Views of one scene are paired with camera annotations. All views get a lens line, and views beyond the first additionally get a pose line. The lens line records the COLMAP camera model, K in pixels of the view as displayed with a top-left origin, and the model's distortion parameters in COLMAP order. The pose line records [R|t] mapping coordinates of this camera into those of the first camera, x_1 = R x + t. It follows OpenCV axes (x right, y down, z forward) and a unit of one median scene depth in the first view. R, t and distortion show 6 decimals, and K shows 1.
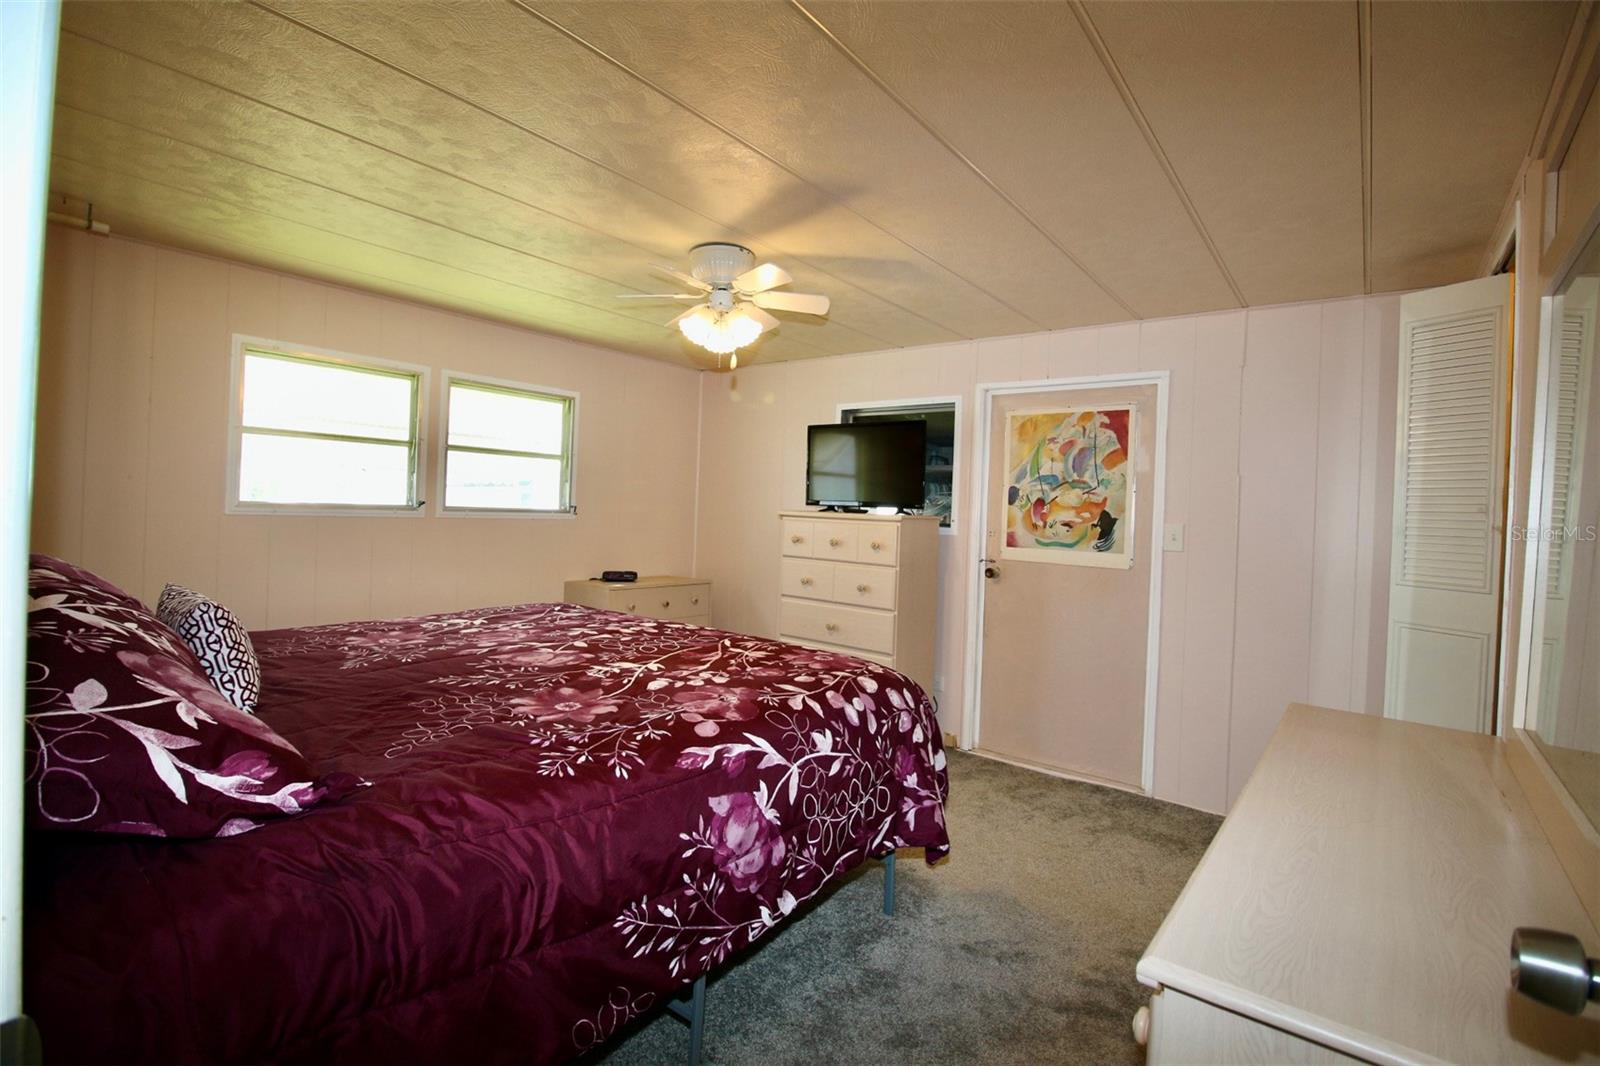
lens RADIAL K [[752.9, 0, 806.3], [0, 752.9, 514.1], [0, 0, 1]] dist [0.000931, -0.013136]
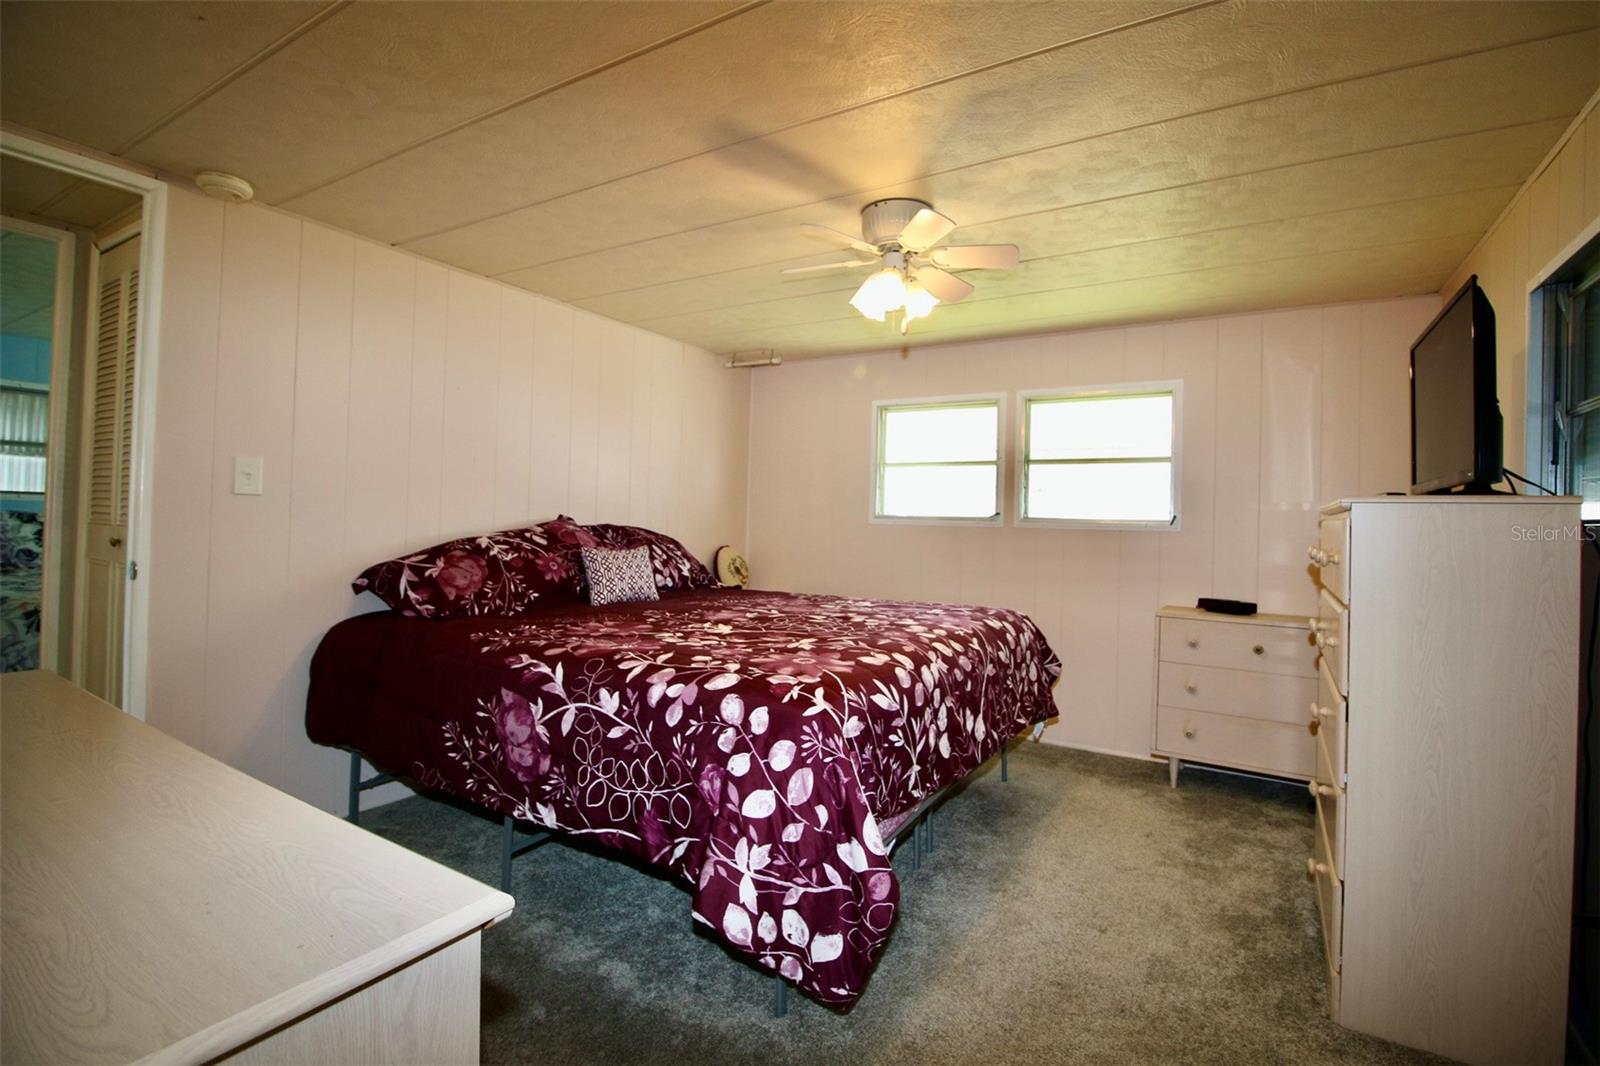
lens RADIAL K [[752.9, 0, 806.3], [0, 752.9, 514.1], [0, 0, 1]] dist [0.000931, -0.013136]
pose [[0.096313, -0.042247, -0.994454, 1.056296], [-0.030062, 0.998520, -0.045331, 0.081868], [0.994897, 0.034261, 0.094900, 1.128853]]
